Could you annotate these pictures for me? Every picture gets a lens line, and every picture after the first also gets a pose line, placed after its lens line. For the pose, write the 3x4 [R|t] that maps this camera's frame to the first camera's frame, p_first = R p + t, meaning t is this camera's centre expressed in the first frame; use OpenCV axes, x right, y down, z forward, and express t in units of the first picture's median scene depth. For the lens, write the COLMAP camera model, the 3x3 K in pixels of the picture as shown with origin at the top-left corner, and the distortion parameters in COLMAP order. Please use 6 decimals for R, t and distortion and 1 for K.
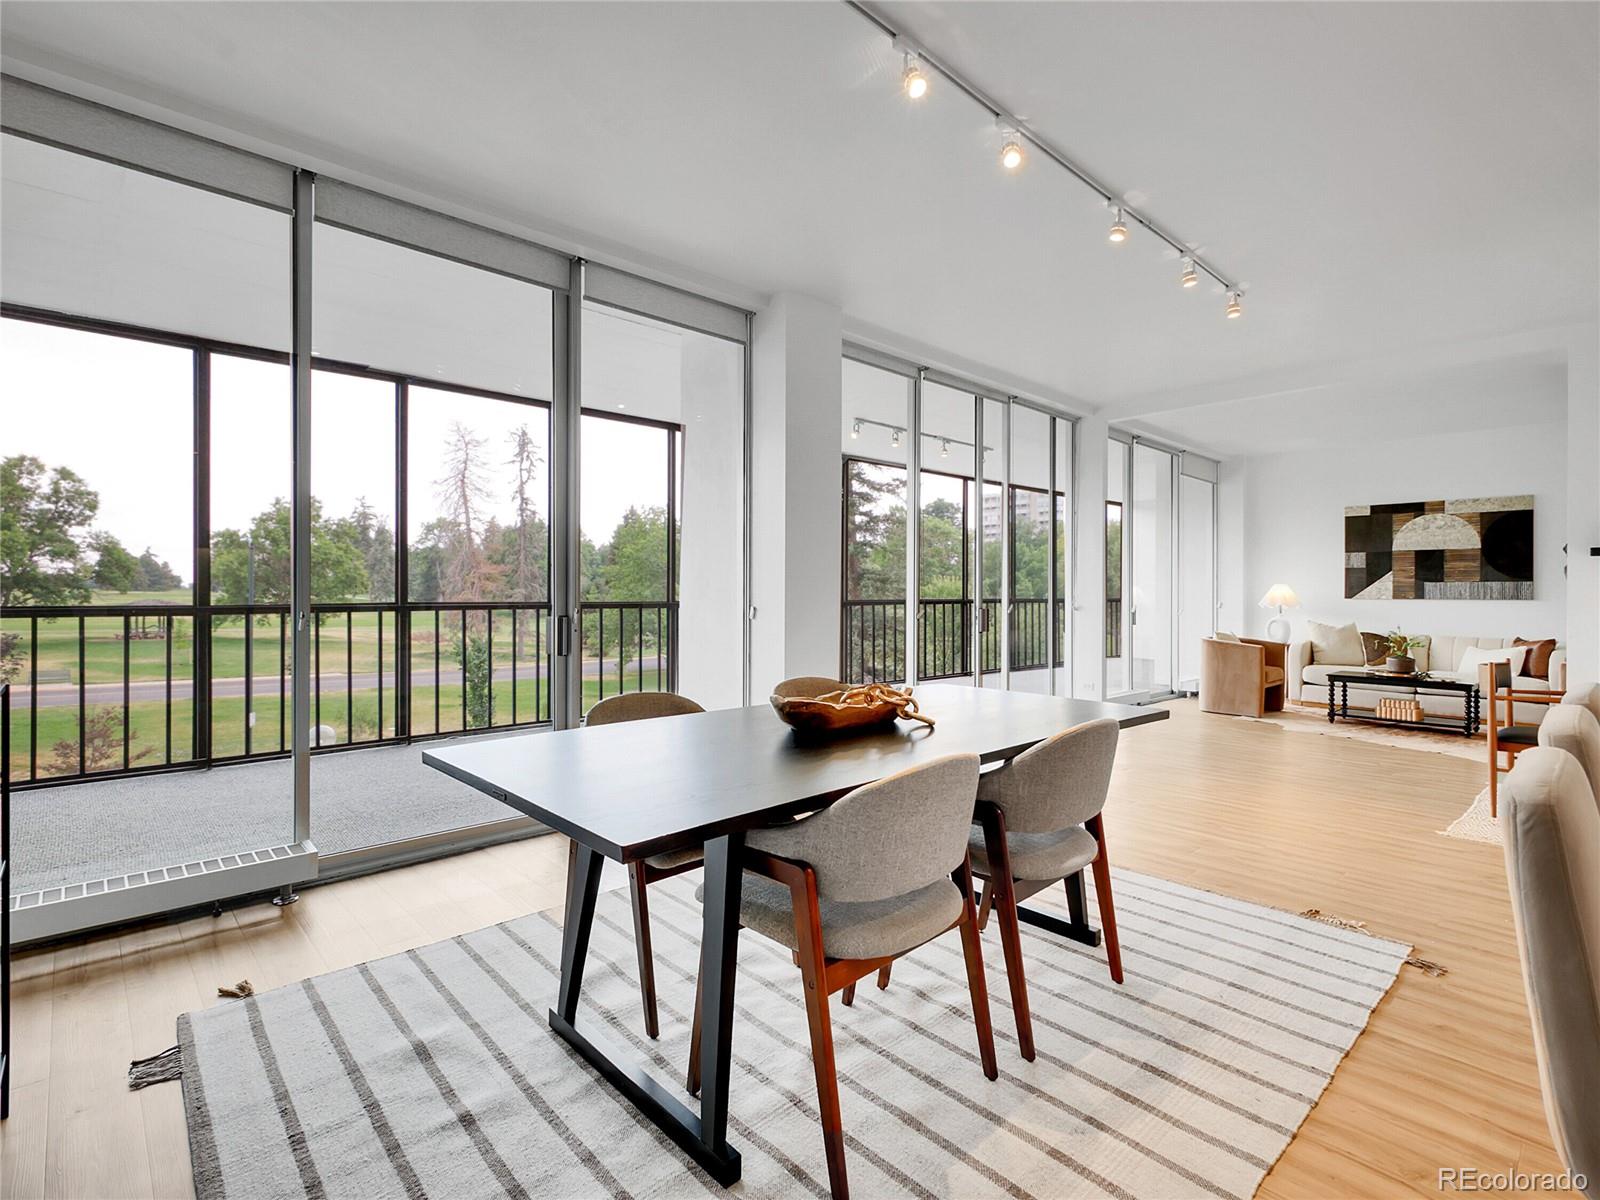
lens RADIAL K [[798.3, 0, 790.8], [0, 798.3, 593.6], [0, 0, 1]] dist [0.001060, 0.001126]
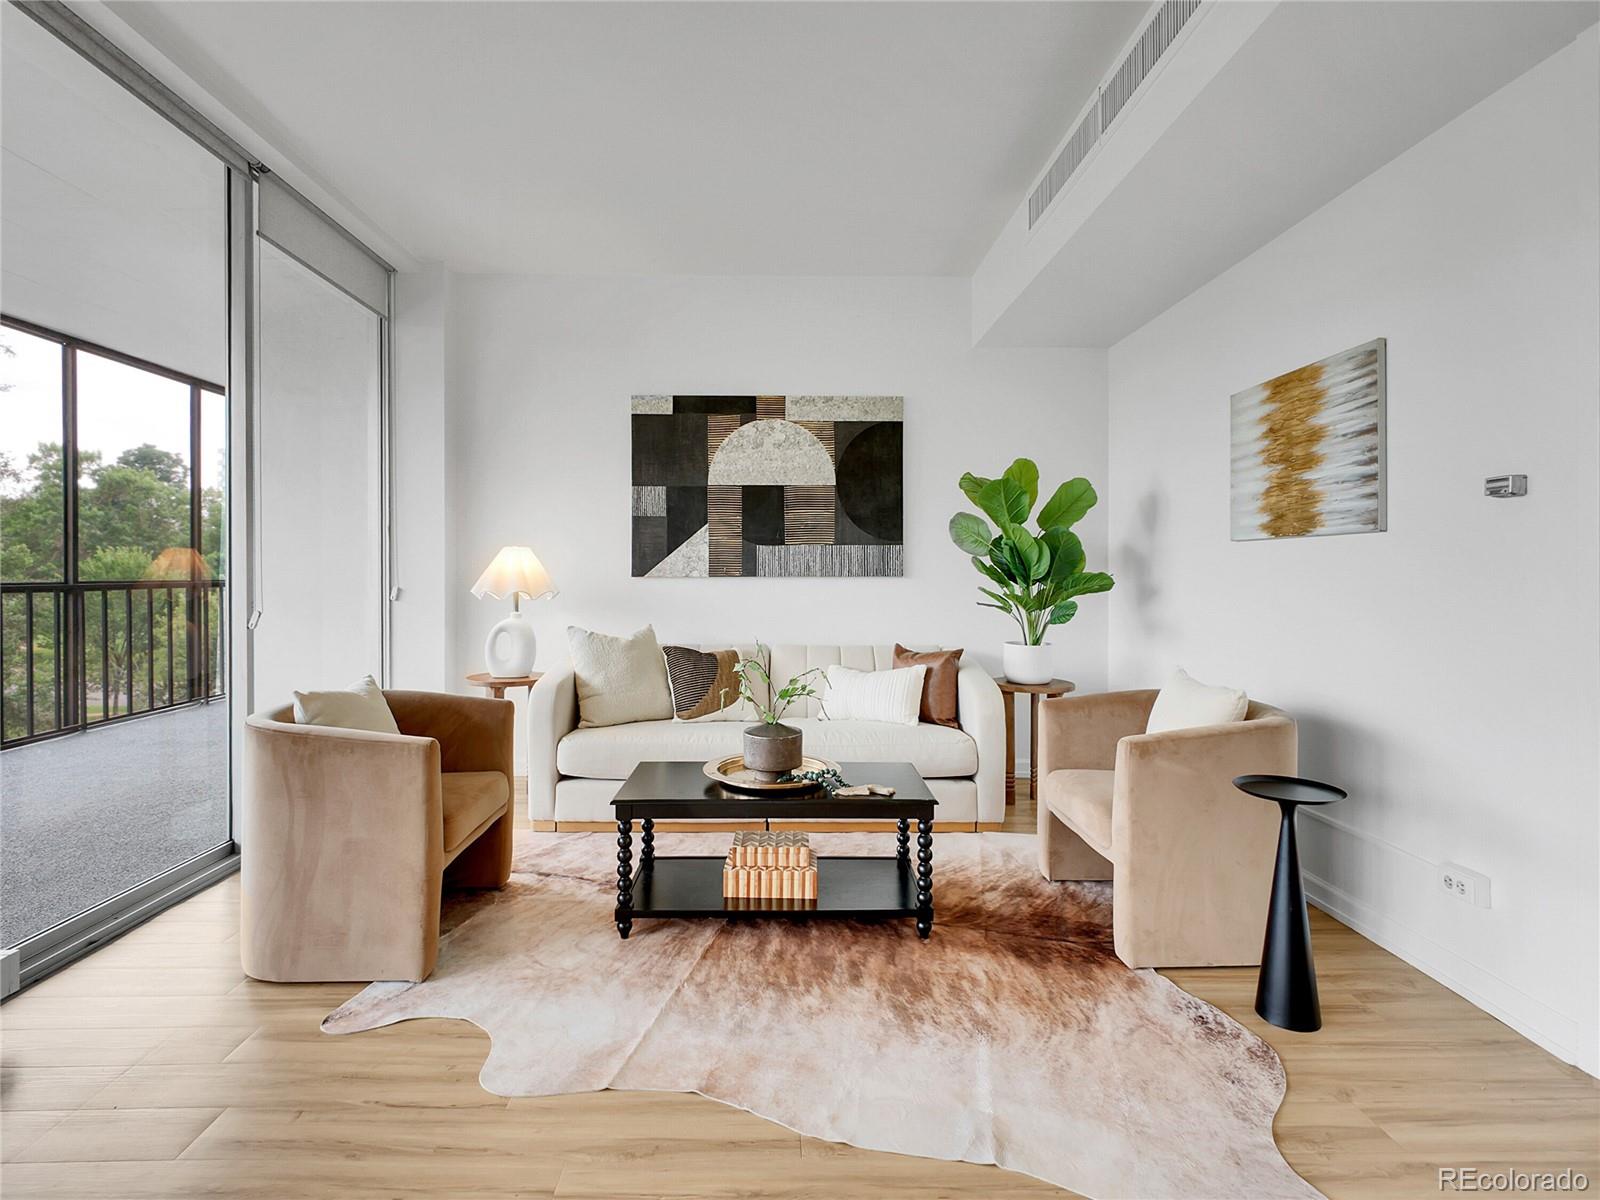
lens RADIAL K [[798.3, 0, 775.2], [0, 798.3, 576.3], [0, 0, 1]] dist [0.001060, 0.001126]
pose [[0.683006, -0.007529, 0.730374, 0.409722], [0.002532, 0.999965, 0.007940, 0.002258], [-0.730408, -0.003573, 0.683002, 0.624577]]
